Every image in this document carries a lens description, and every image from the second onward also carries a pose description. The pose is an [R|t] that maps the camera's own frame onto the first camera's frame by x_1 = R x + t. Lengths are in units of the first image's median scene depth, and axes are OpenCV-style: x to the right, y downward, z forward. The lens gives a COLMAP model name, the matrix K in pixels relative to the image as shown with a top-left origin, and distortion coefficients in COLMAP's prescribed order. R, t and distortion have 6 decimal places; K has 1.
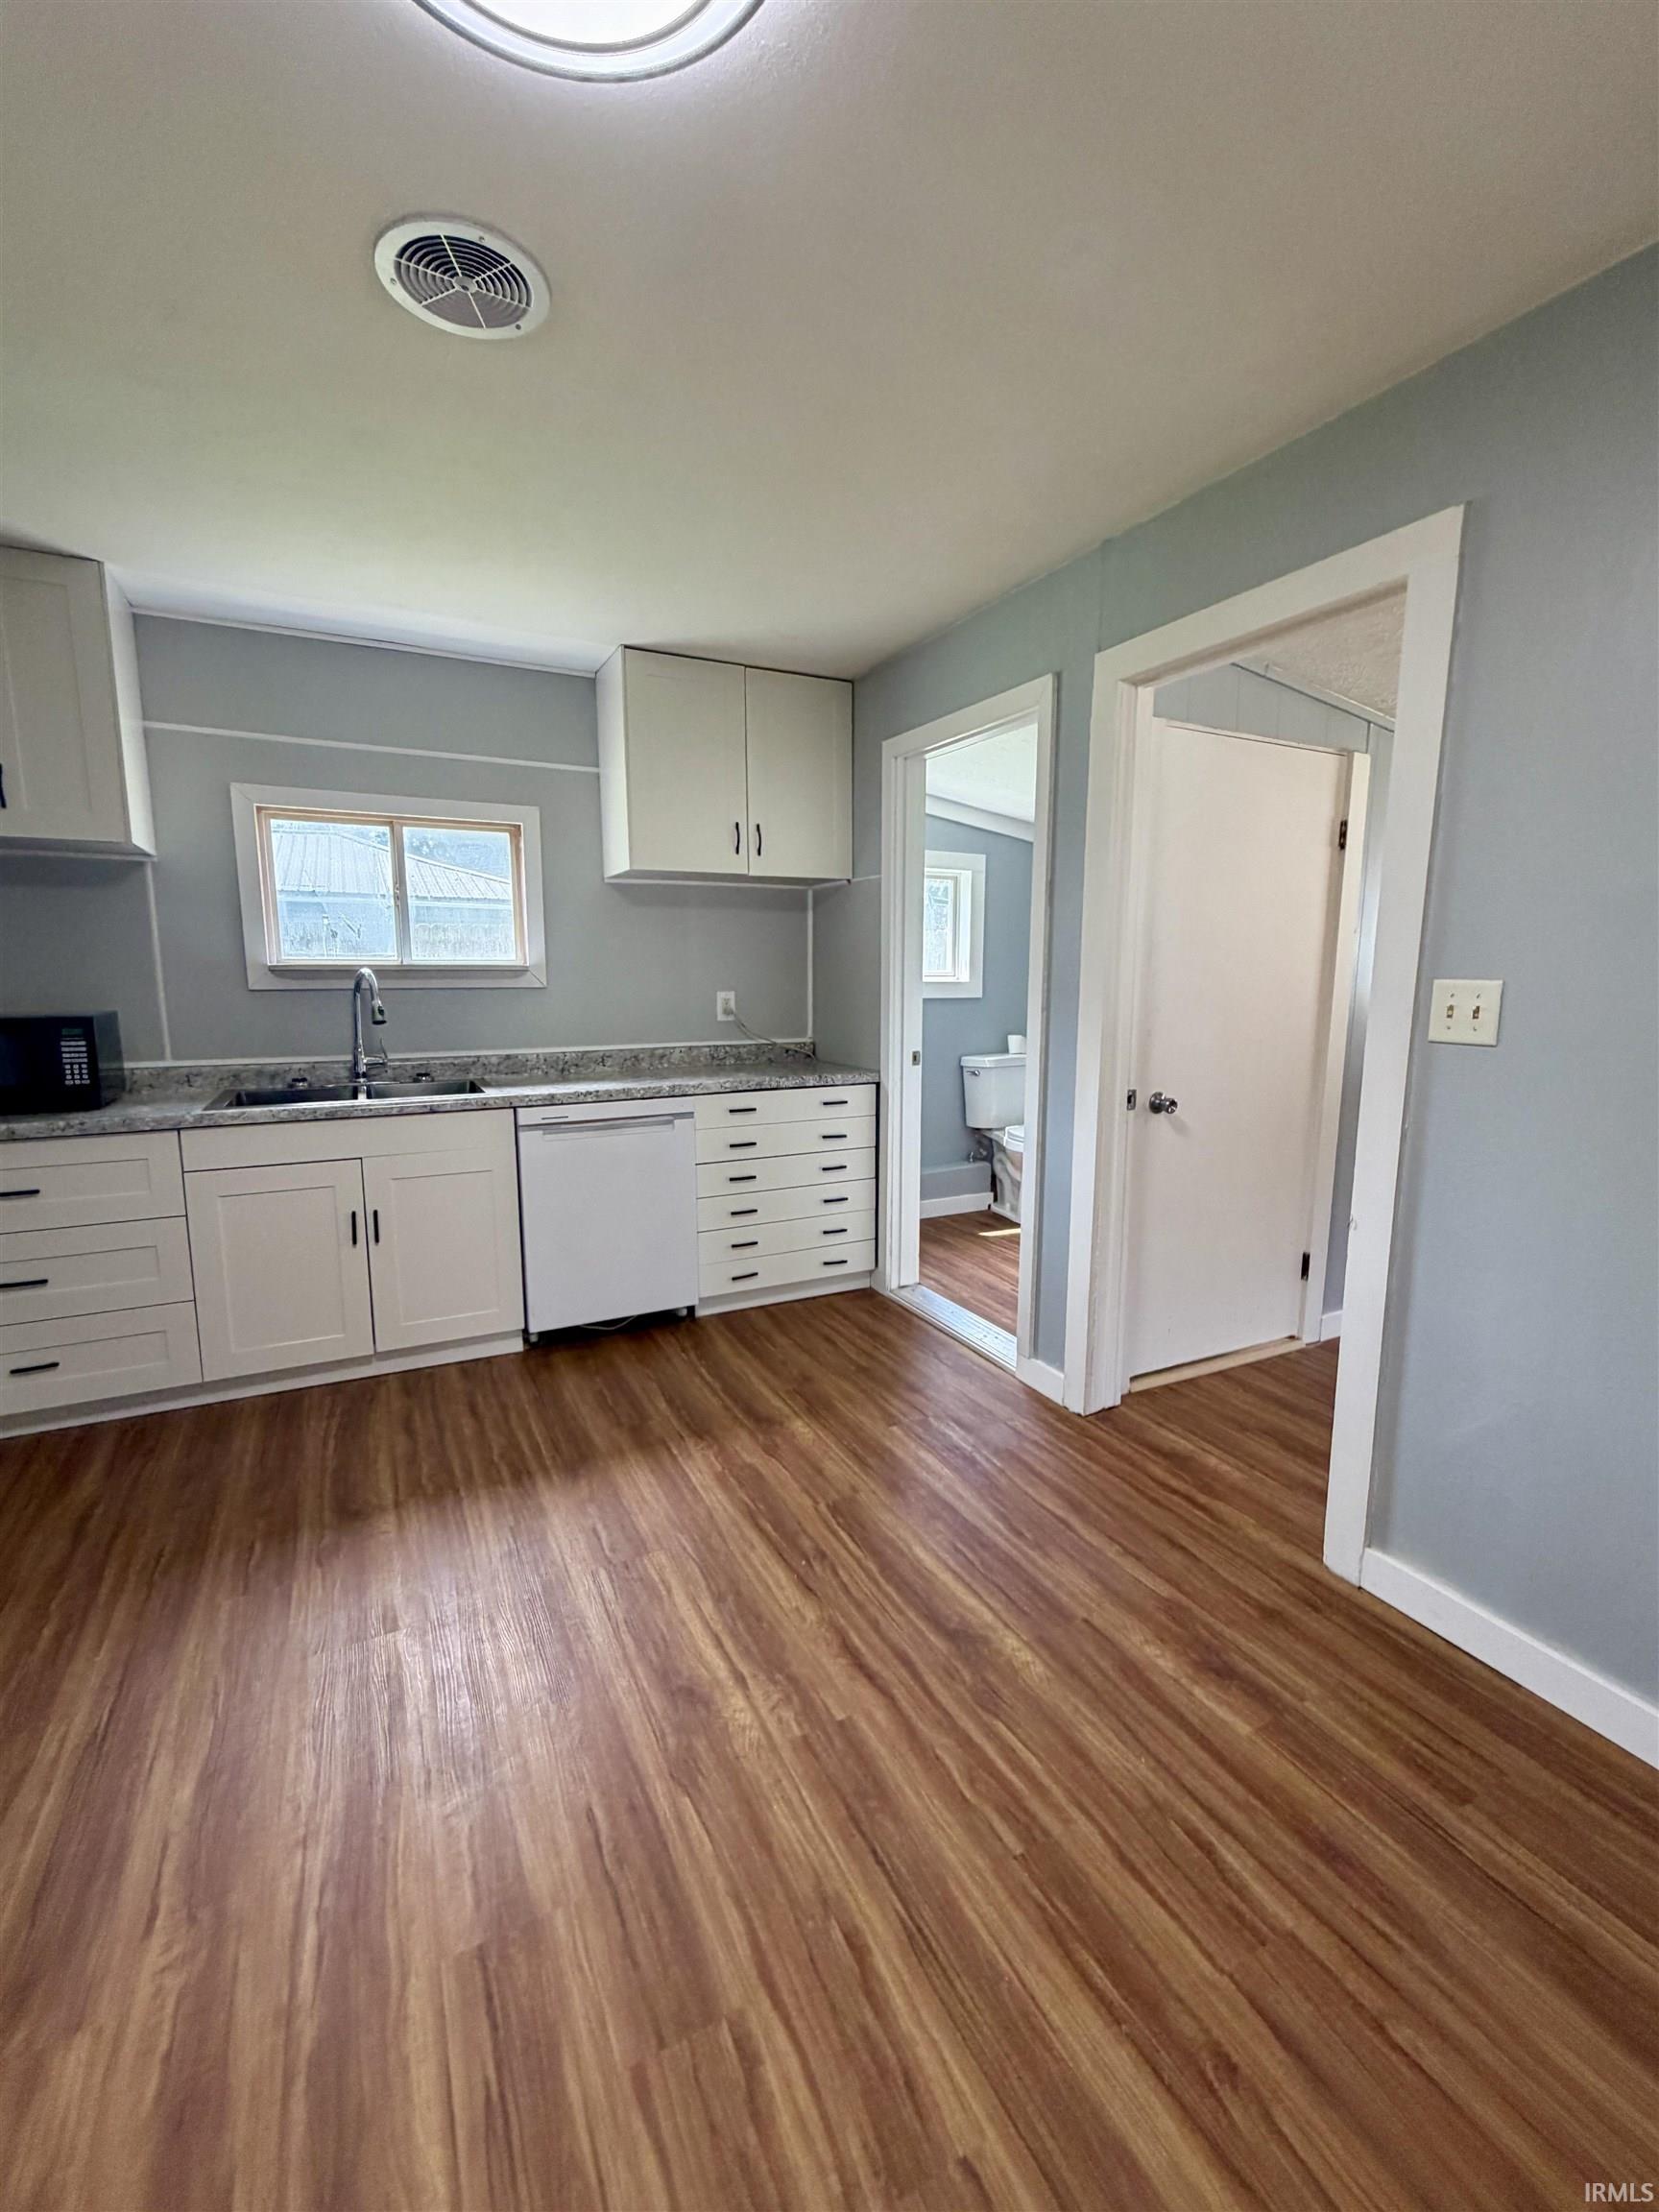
lens RADIAL K [[912.1, 0, 829.5], [0, 912.1, 1106.0], [0, 0, 1]] dist [-0.000717, 0.000065]
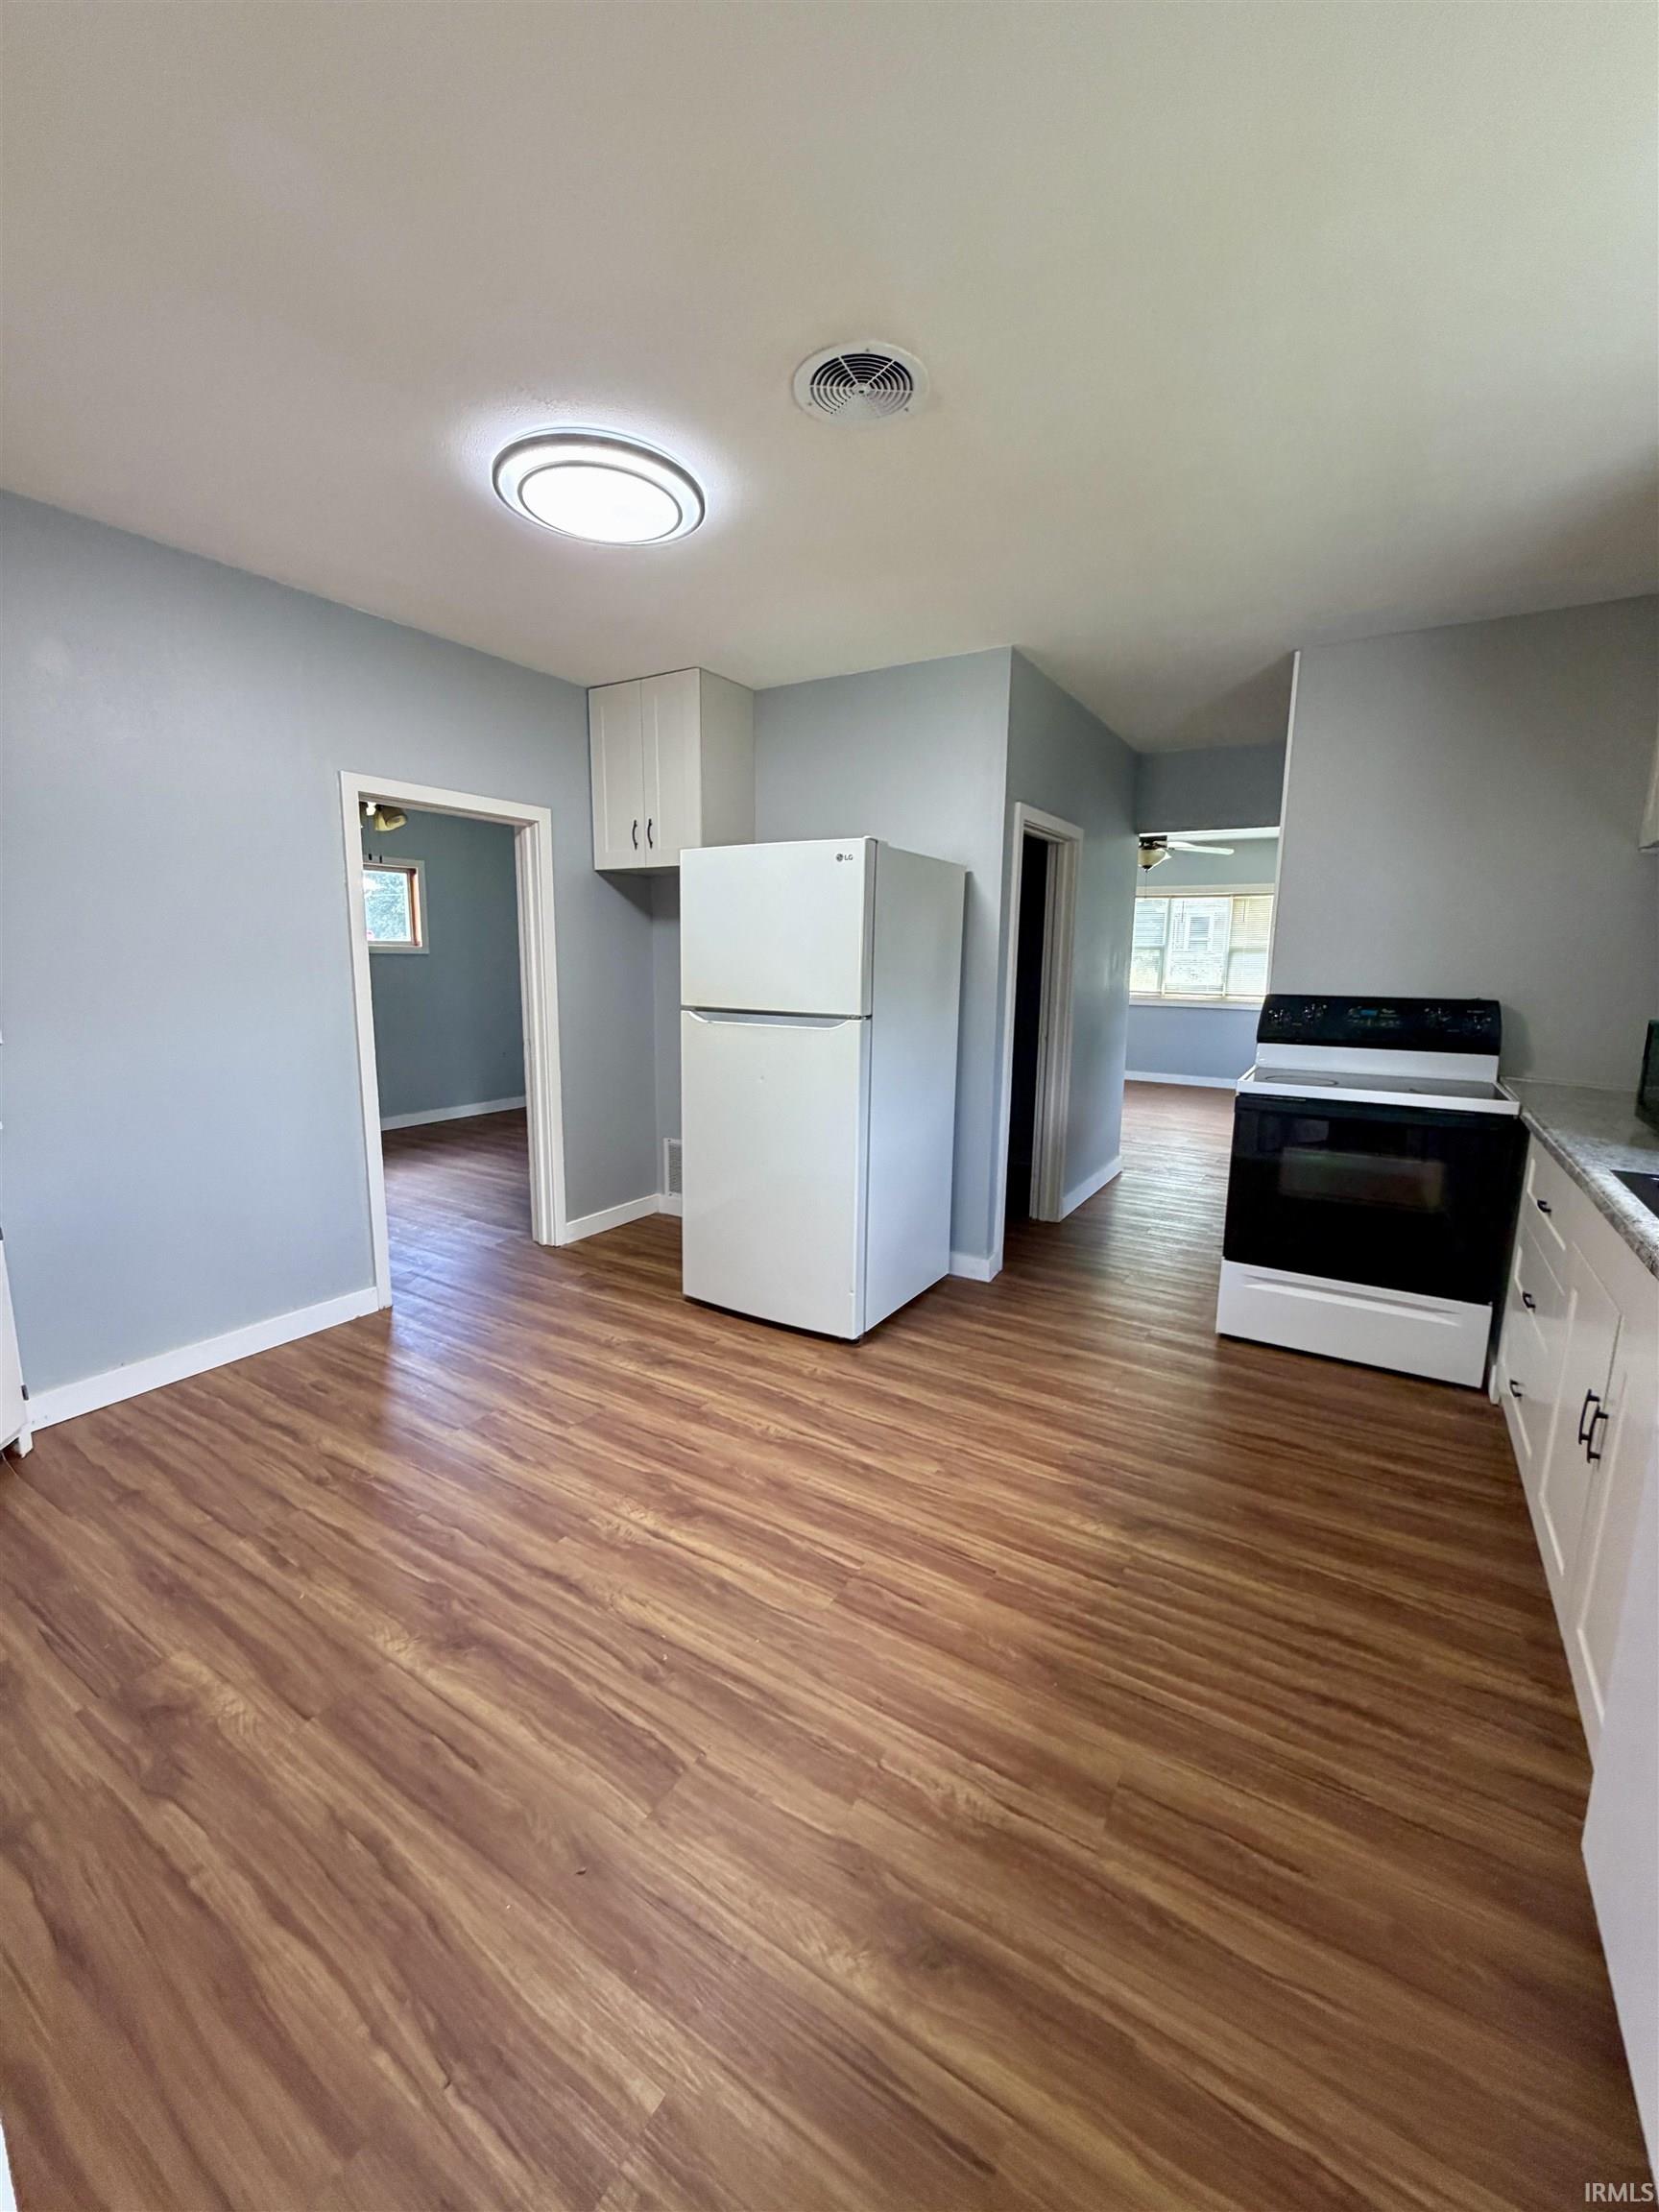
lens RADIAL K [[886.7, 0, 829.5], [0, 886.7, 1106.0], [0, 0, 1]] dist [-0.000512, 0.000175]
pose [[-0.856905, 0.075534, -0.509910, 0.165833], [-0.092957, 0.950345, 0.296991, -0.181032], [0.507023, 0.301892, -0.807334, 1.195217]]
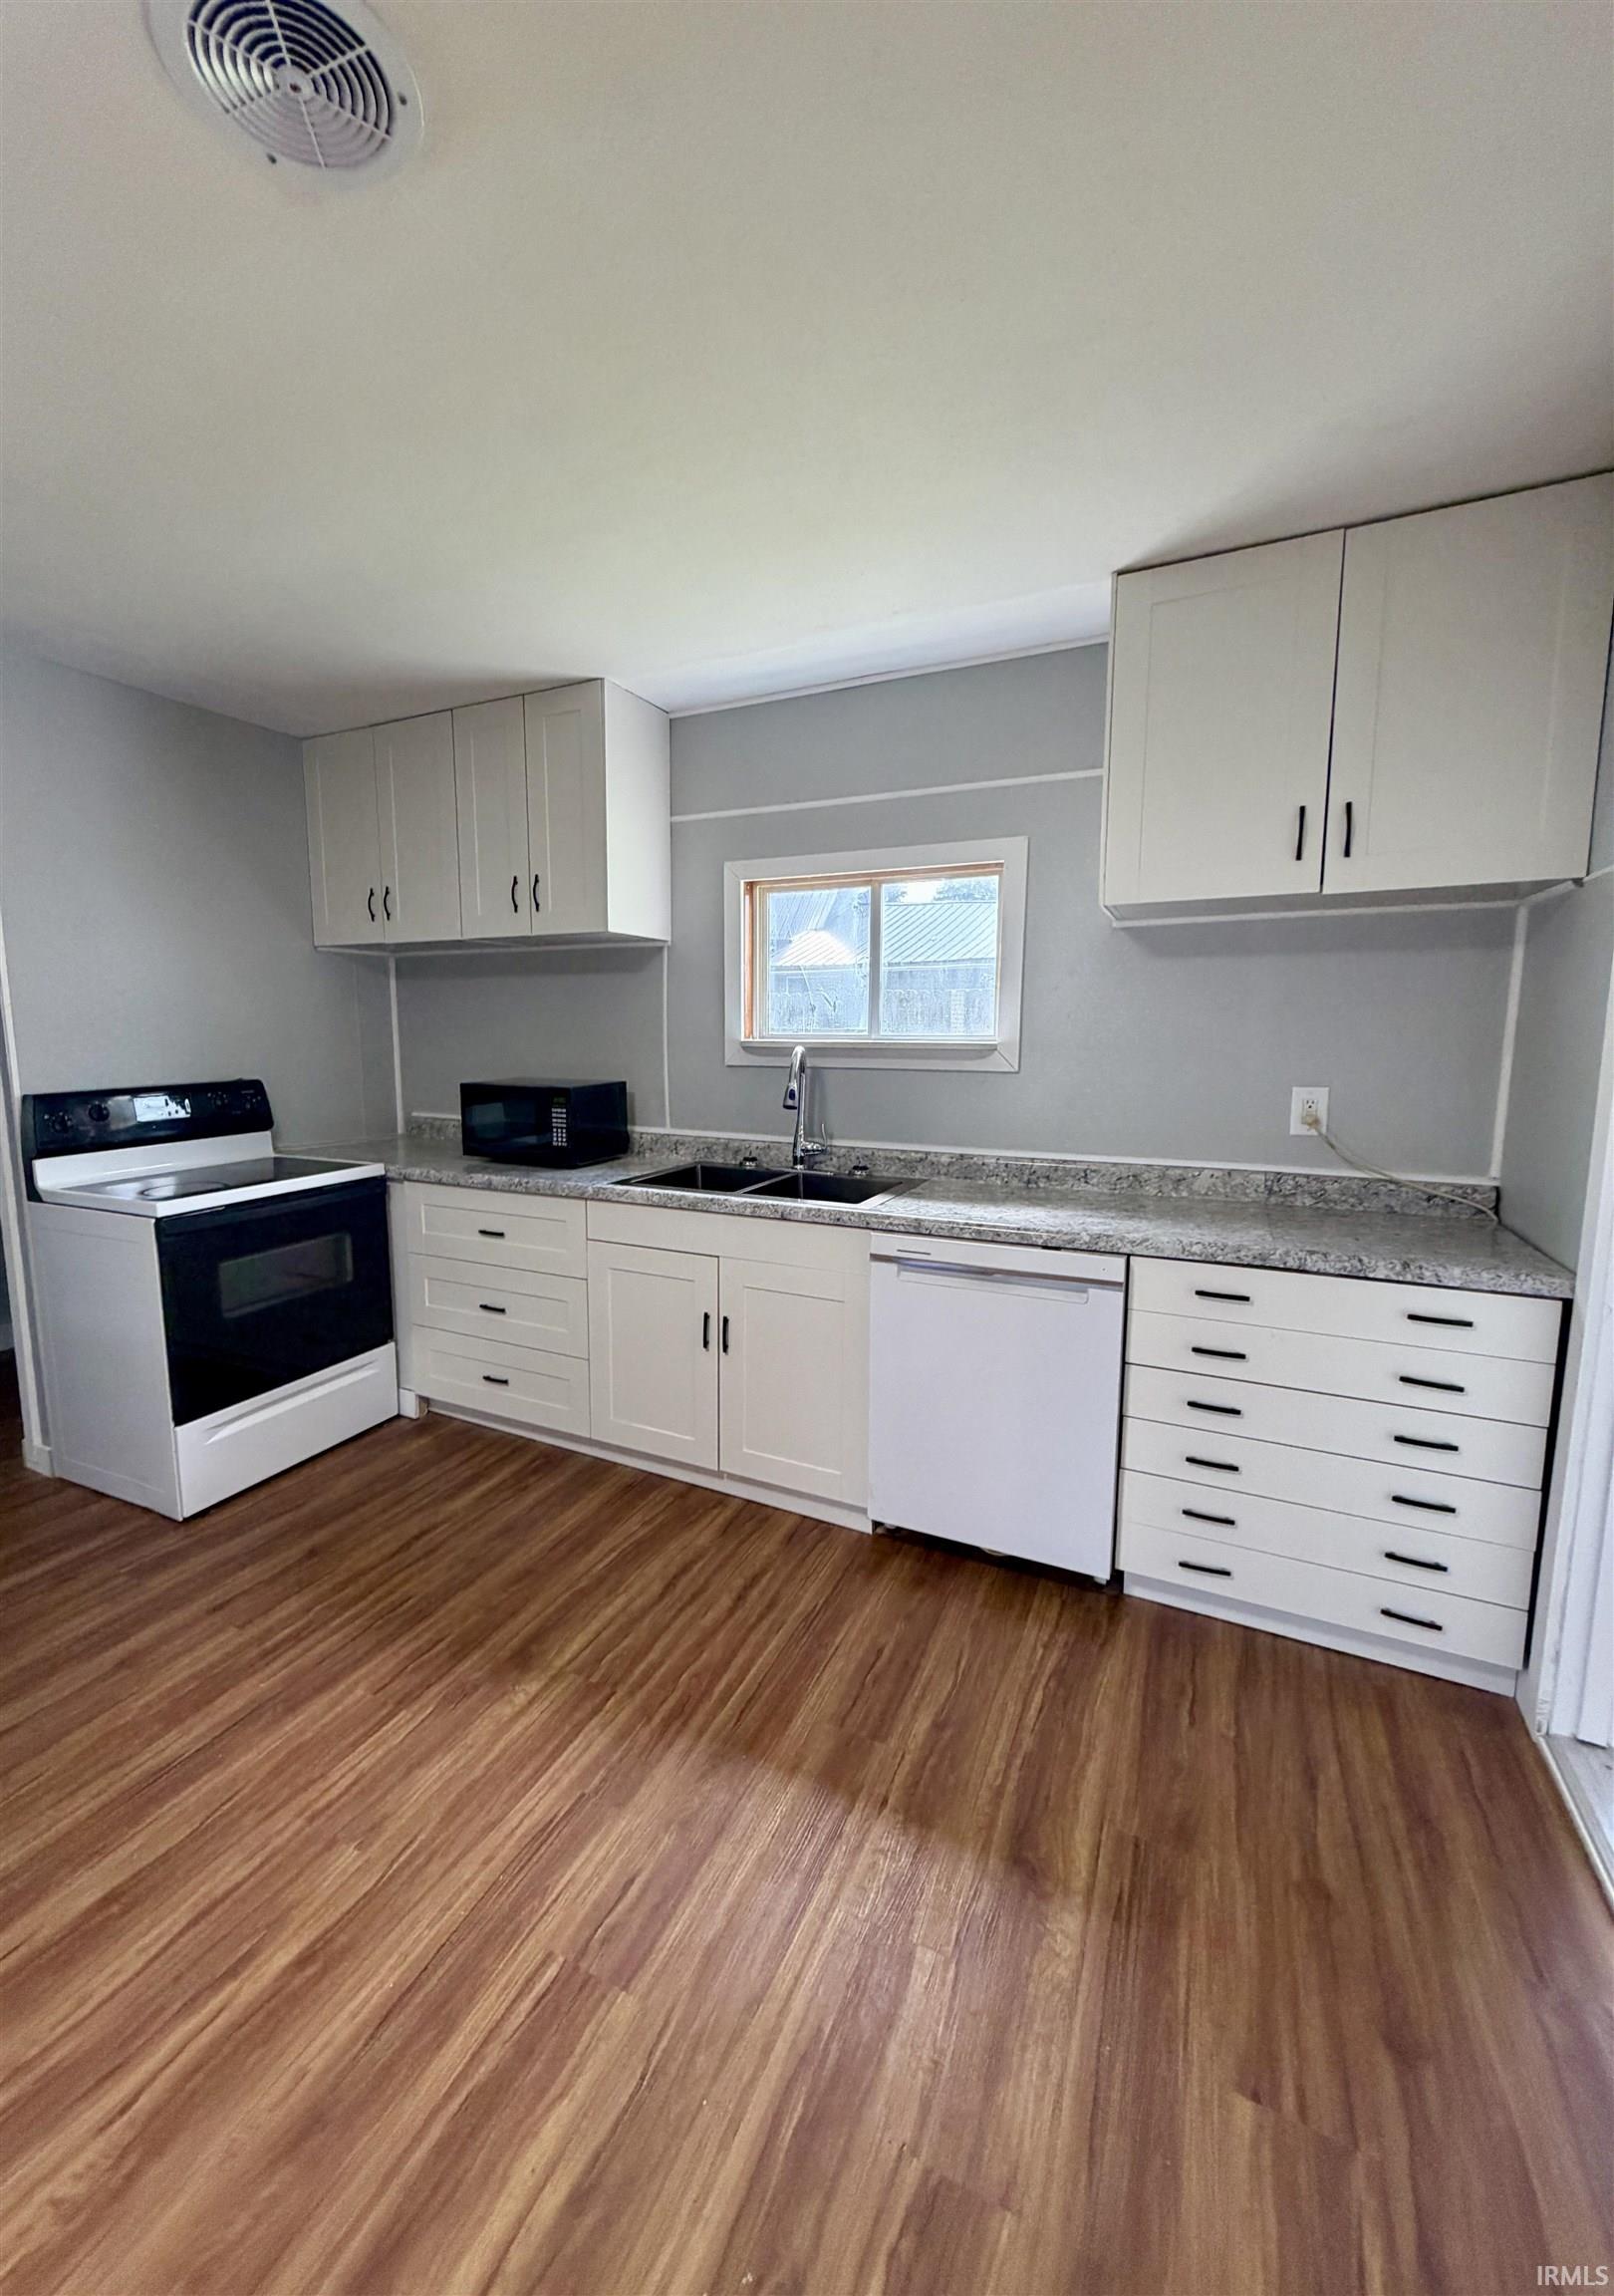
lens RADIAL K [[909.3, 0, 765.7], [0, 909.3, 1141.3], [0, 0, 1]] dist [0.002768, 0.000858]
pose [[0.593603, 0.102725, -0.798175, 0.234511], [-0.120314, 0.992001, 0.038193, -0.100959], [0.795714, 0.073360, 0.601214, 0.500628]]
